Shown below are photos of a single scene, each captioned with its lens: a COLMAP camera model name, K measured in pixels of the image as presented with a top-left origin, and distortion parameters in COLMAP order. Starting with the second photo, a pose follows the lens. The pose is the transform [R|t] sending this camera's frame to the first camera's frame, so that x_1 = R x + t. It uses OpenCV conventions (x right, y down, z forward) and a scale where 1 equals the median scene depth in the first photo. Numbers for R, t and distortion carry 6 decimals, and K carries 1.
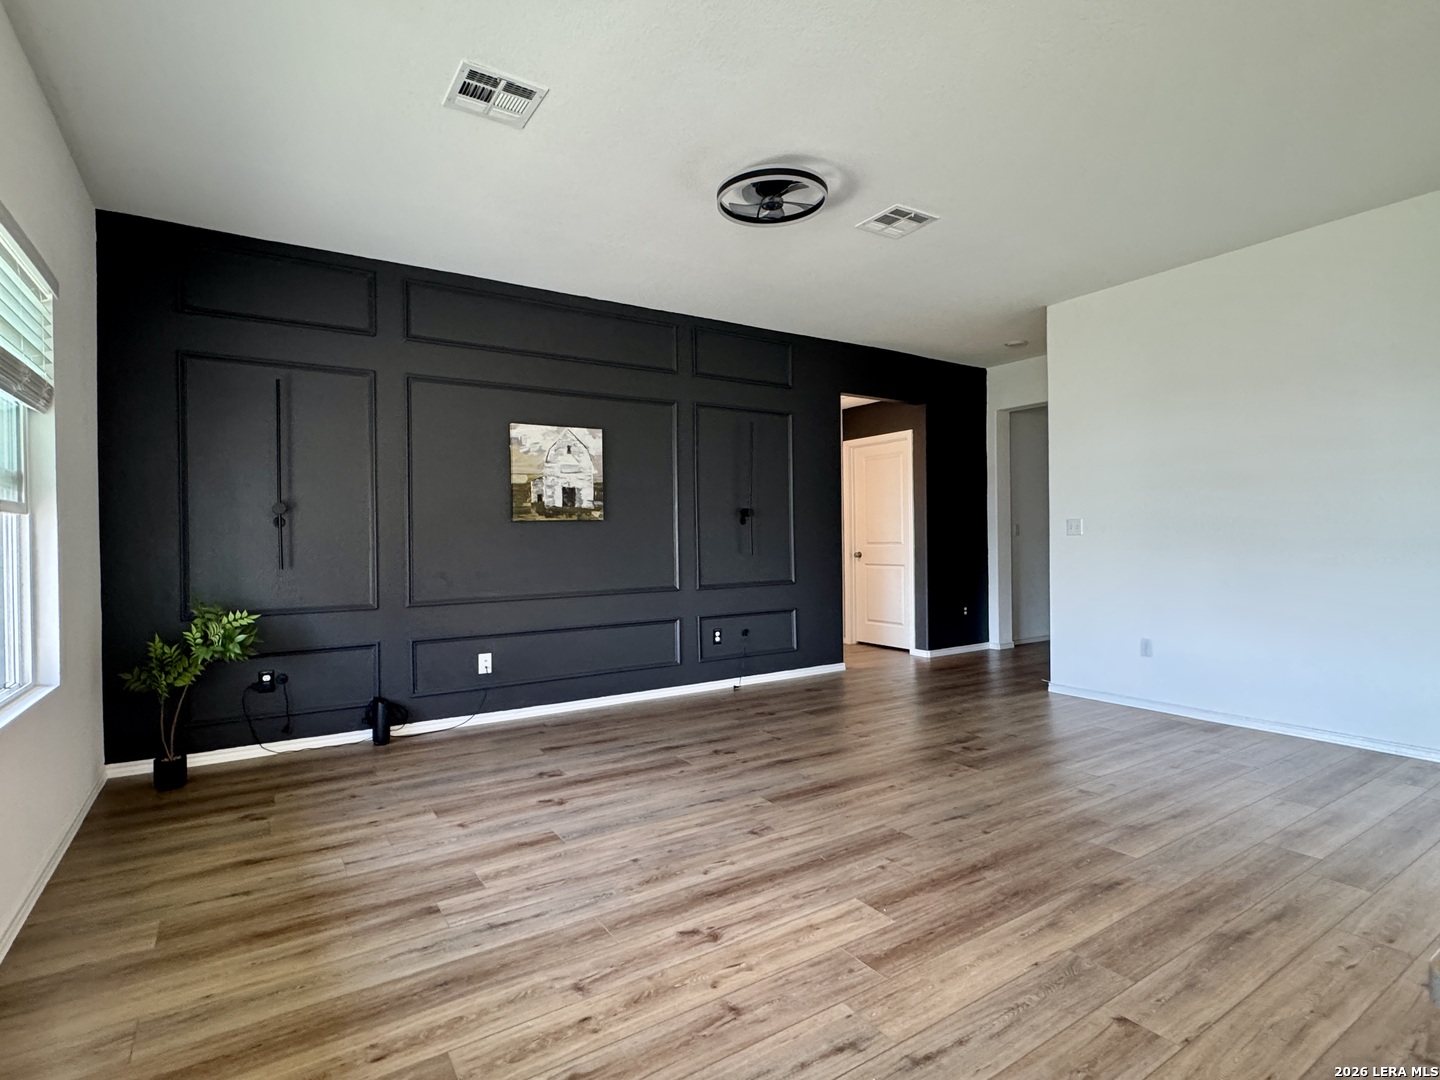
lens RADIAL K [[727.1, 0, 720.0], [0, 727.1, 540.0], [0, 0, 1]] dist [-0.002856, 0.000521]
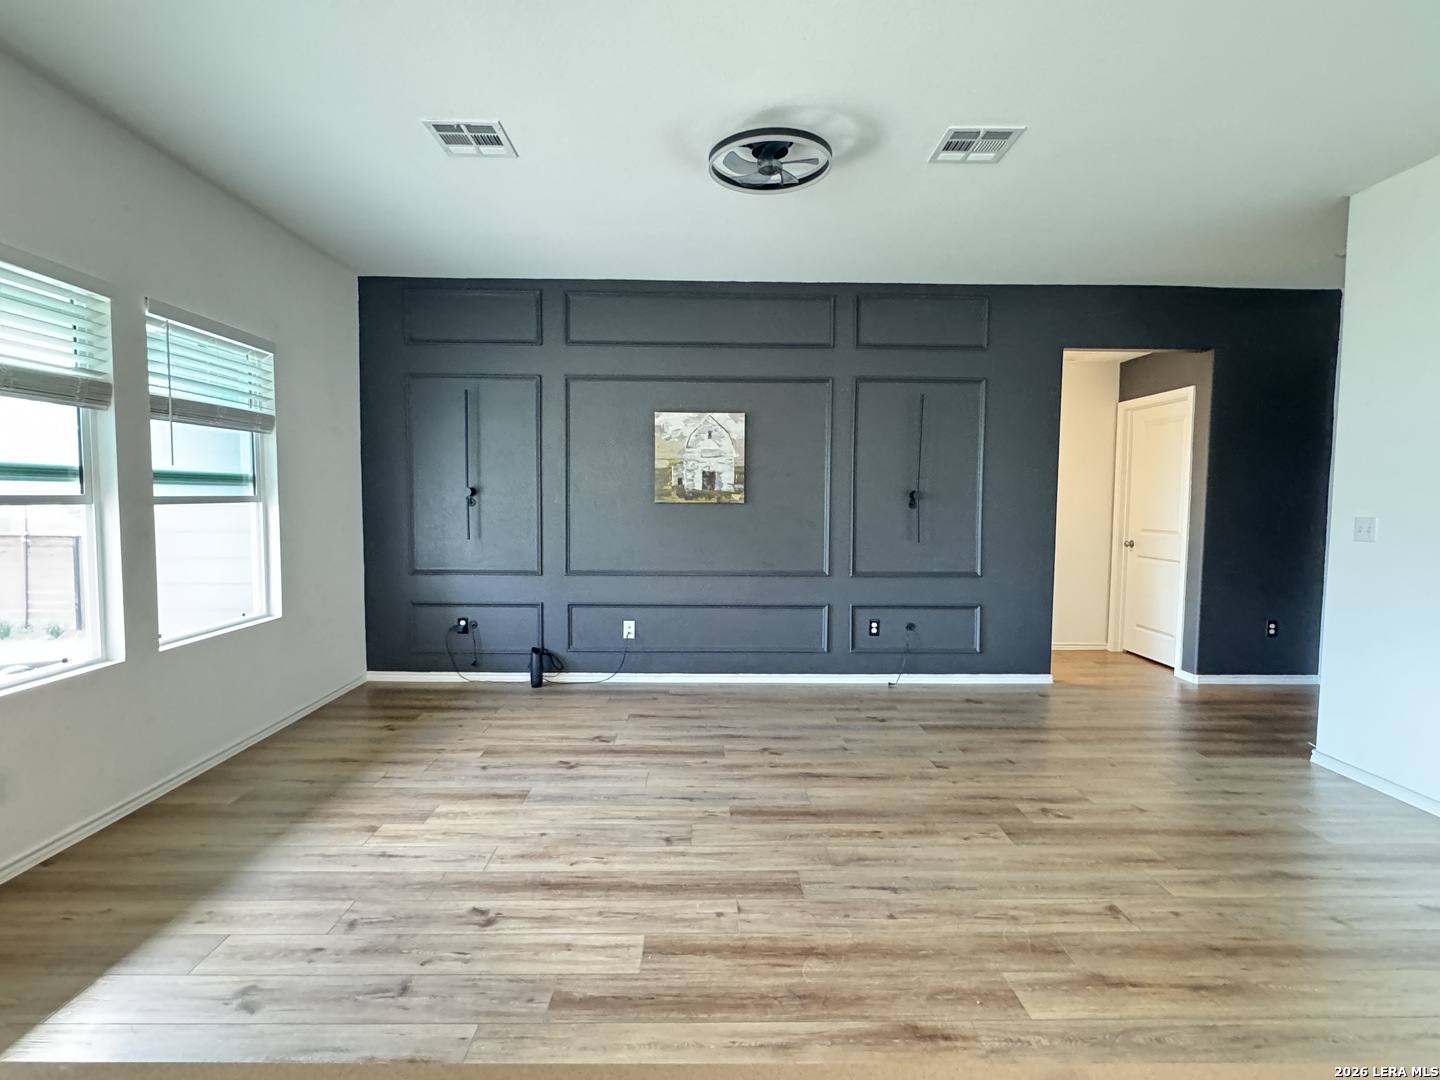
lens RADIAL K [[715.8, 0, 720.0], [0, 715.8, 540.0], [0, 0, 1]] dist [-0.002076, -0.000093]
pose [[0.847857, 0.052094, -0.527659, 0.425273], [-0.021155, 0.997693, 0.064507, -0.048725], [0.529803, -0.043530, 0.847003, 0.163515]]
